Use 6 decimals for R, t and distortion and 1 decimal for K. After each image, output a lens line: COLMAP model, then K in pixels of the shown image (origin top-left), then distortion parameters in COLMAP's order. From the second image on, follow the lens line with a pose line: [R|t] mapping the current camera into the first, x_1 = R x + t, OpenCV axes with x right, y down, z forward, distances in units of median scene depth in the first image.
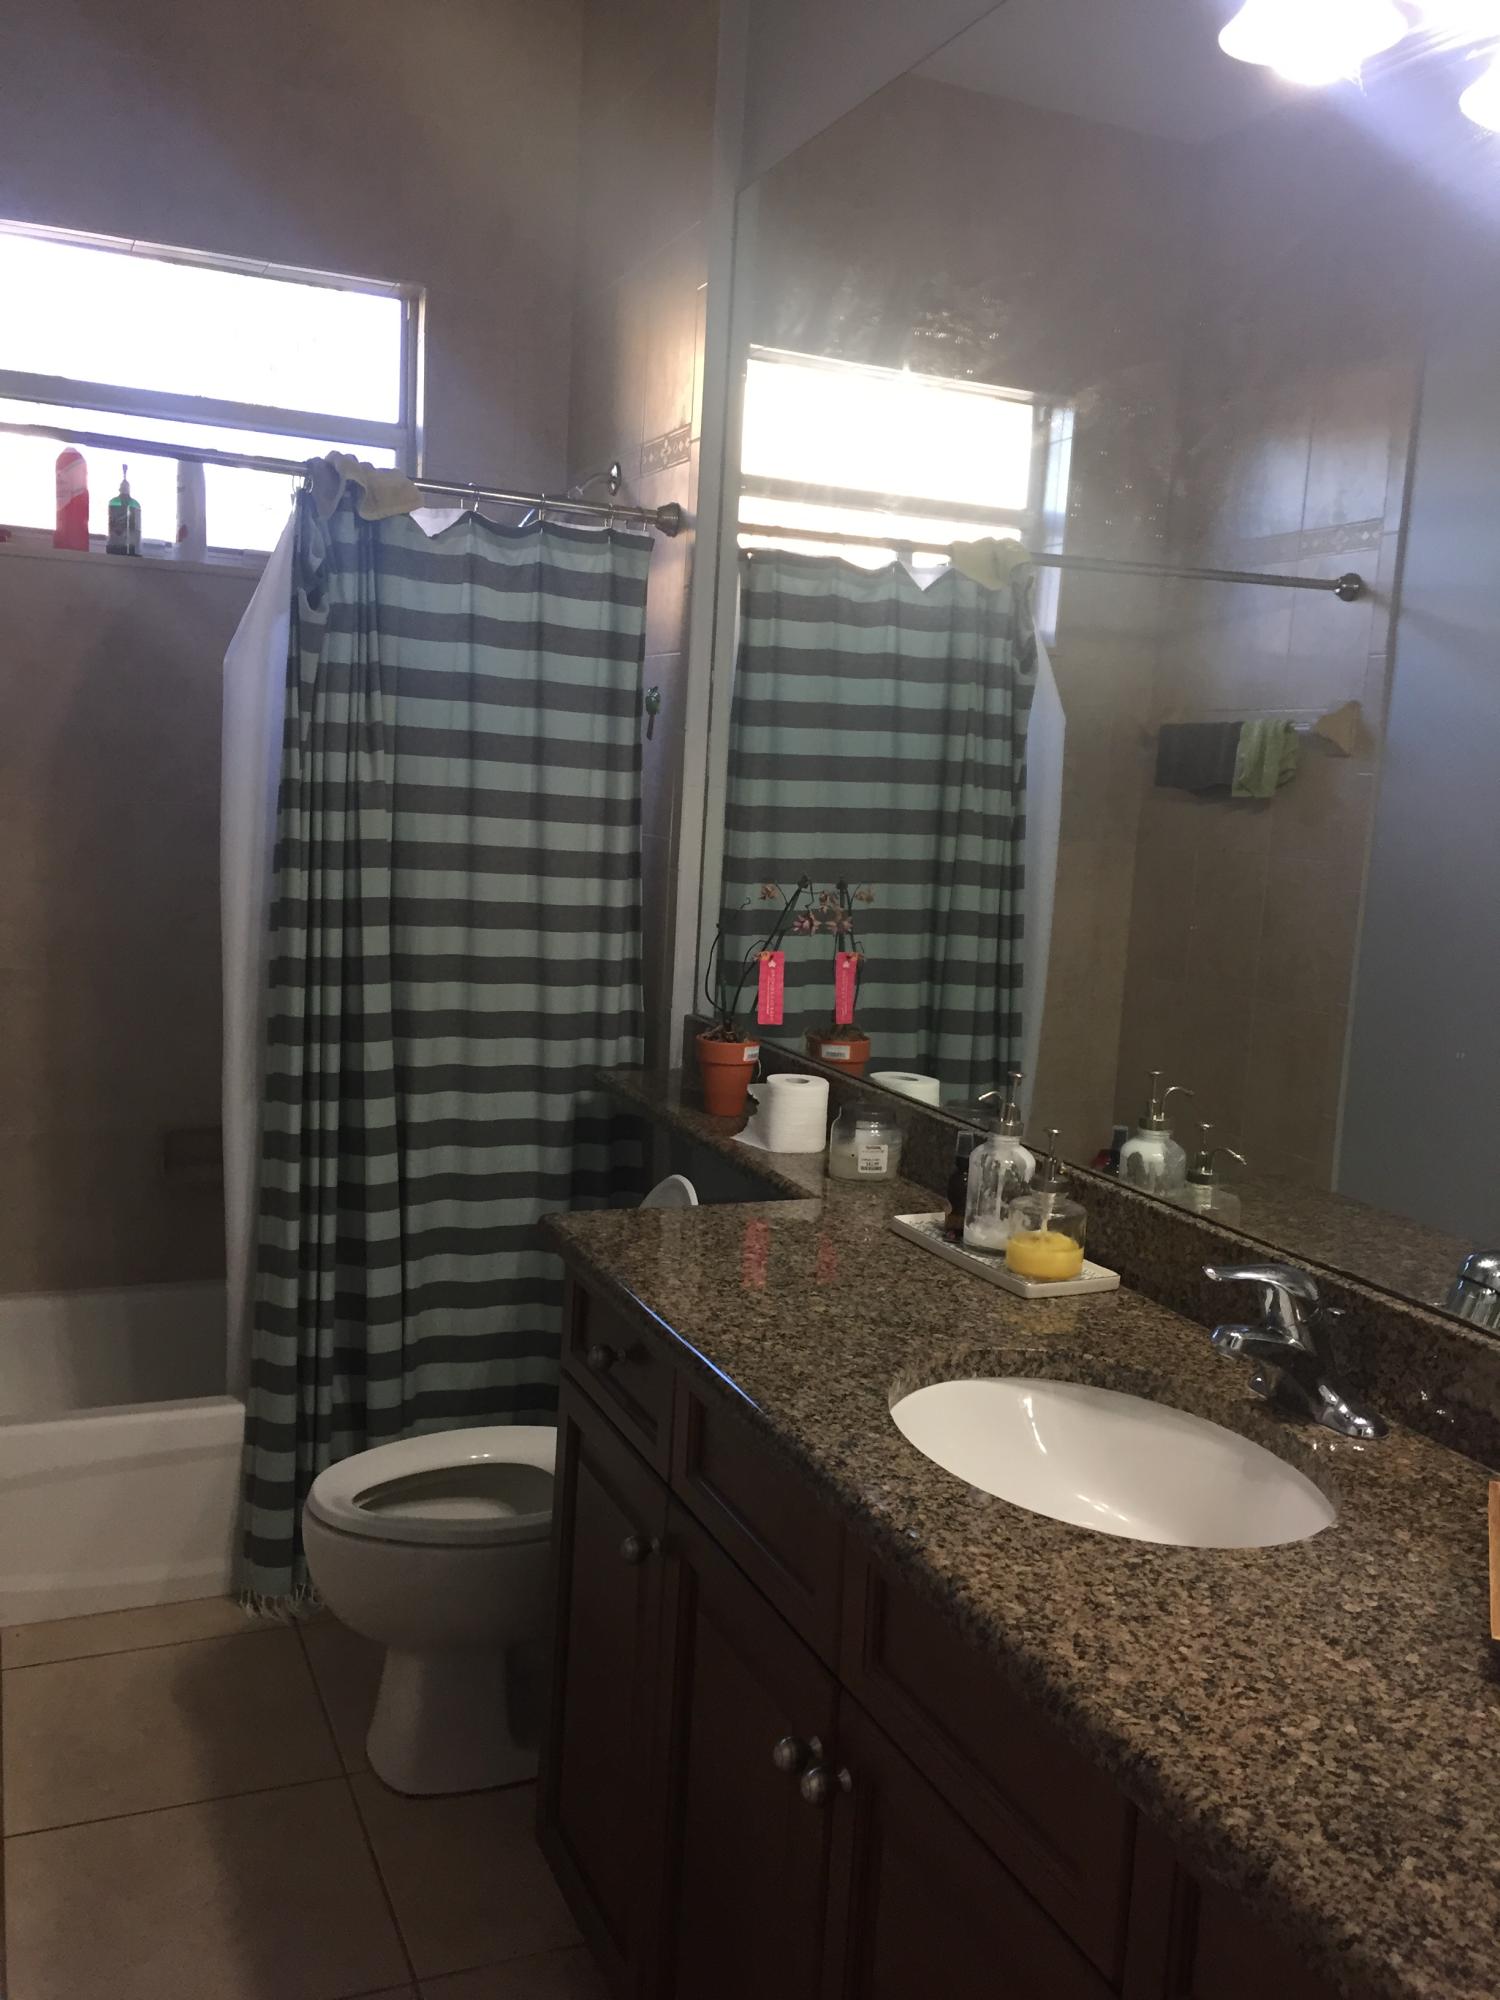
lens RADIAL K [[1712.3, 0, 749.4], [0, 1712.3, 1002.6], [0, 0, 1]] dist [0.072093, -0.099709]
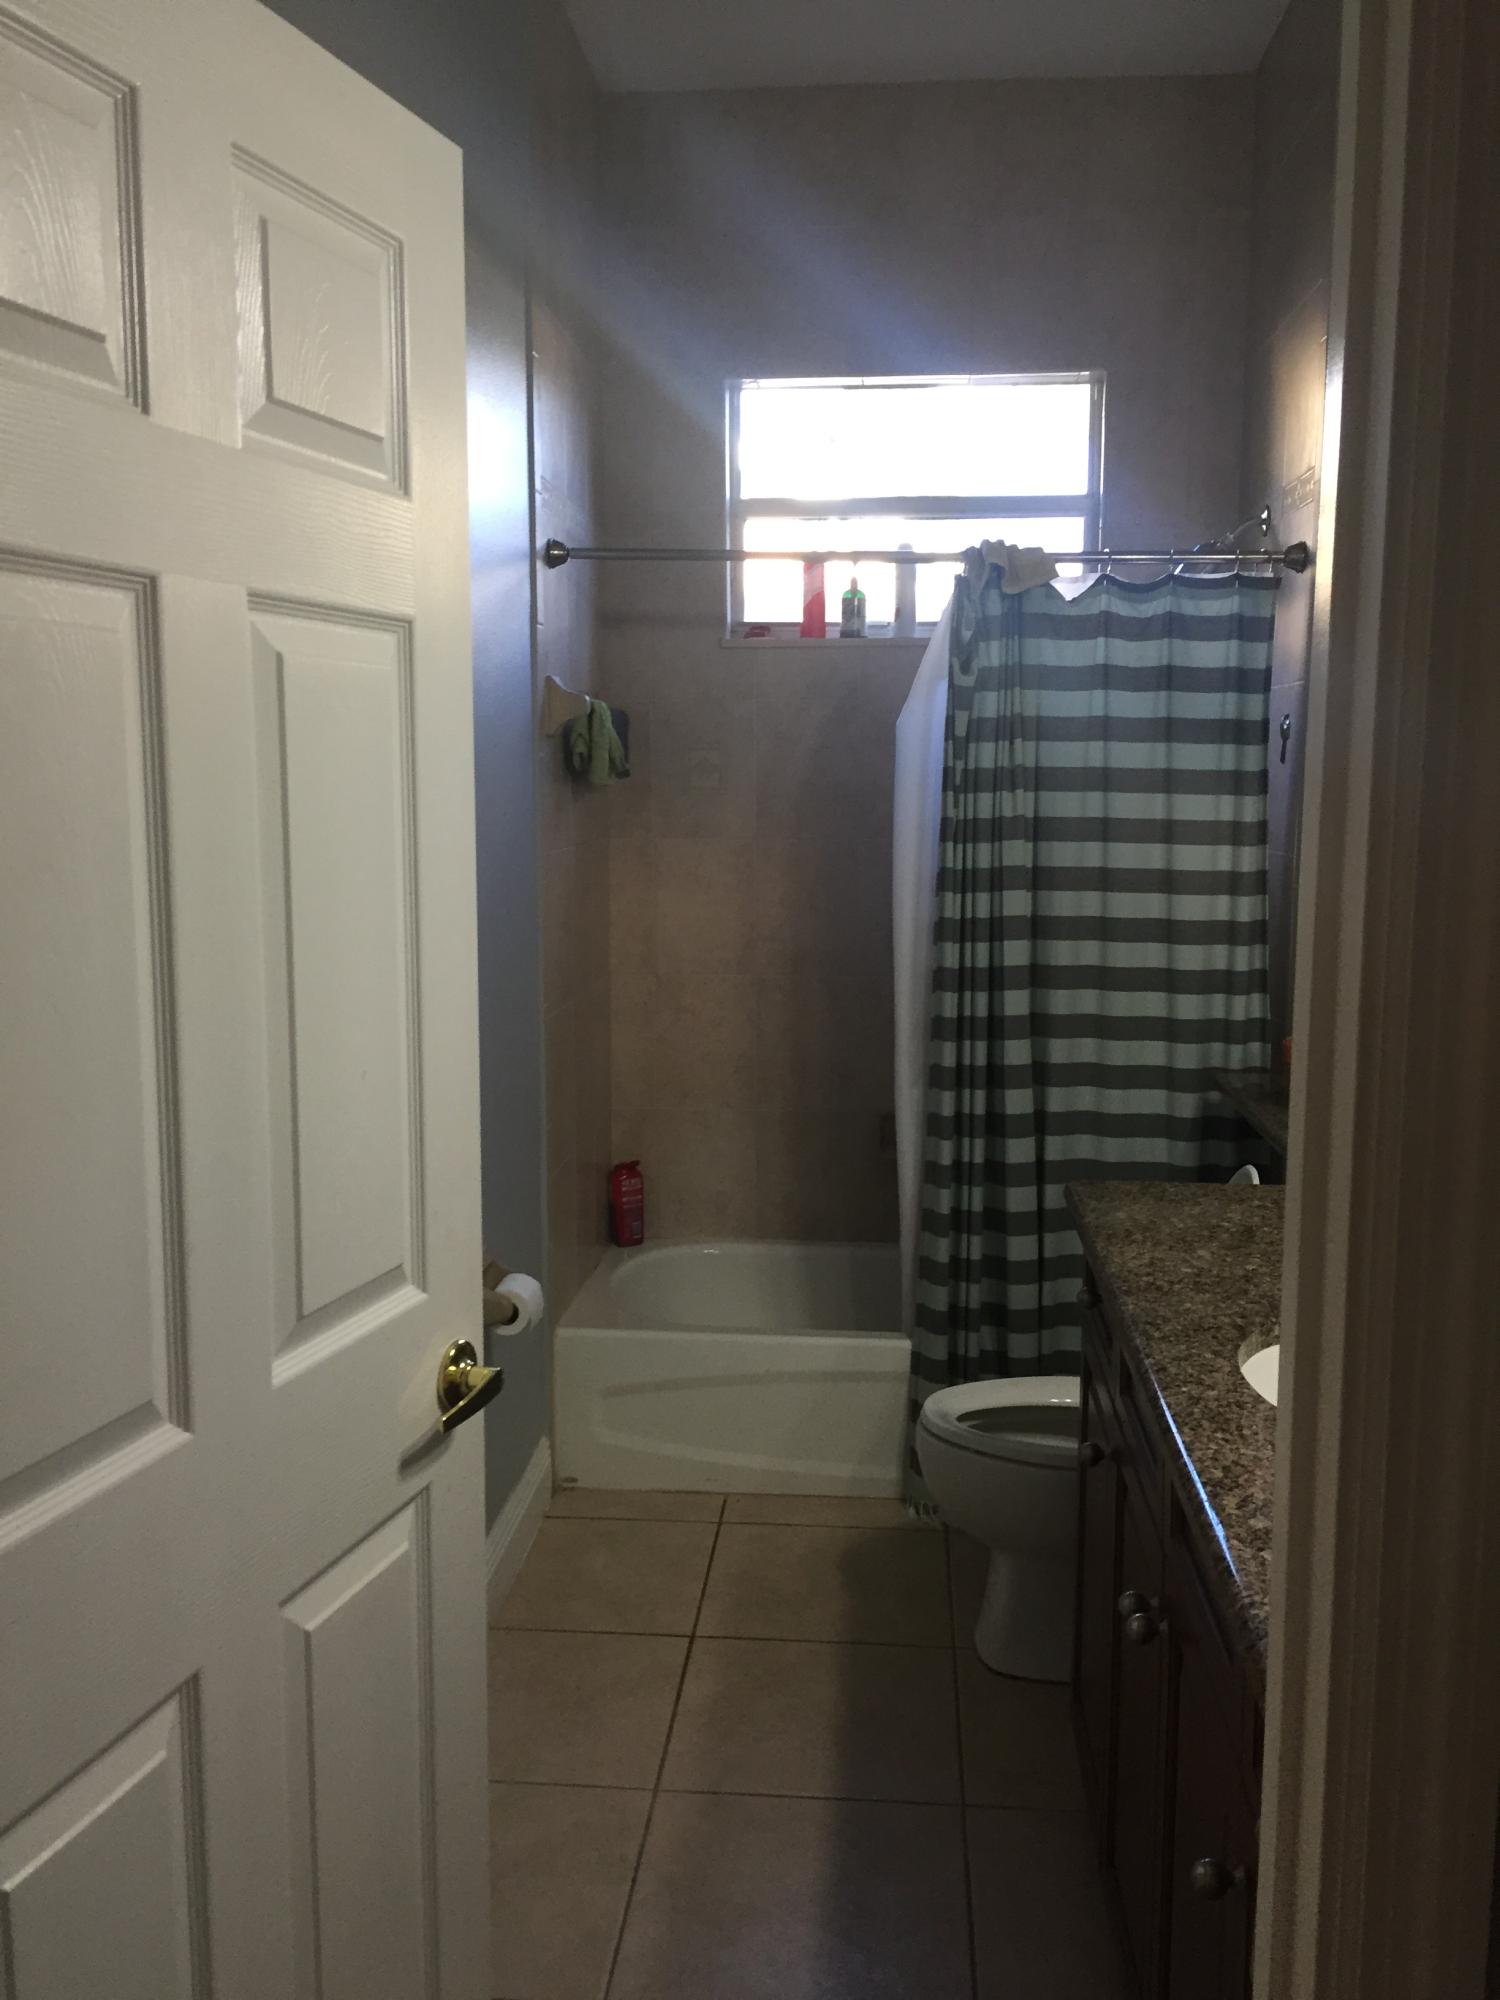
lens RADIAL K [[1712.3, 0, 742.0], [0, 1712.3, 1009.8], [0, 0, 1]] dist [0.072093, -0.099709]
pose [[0.874965, 0.013596, -0.483996, 0.179900], [-0.018142, 0.999824, -0.004710, 0.011147], [0.483847, 0.012902, 0.875058, -0.103123]]
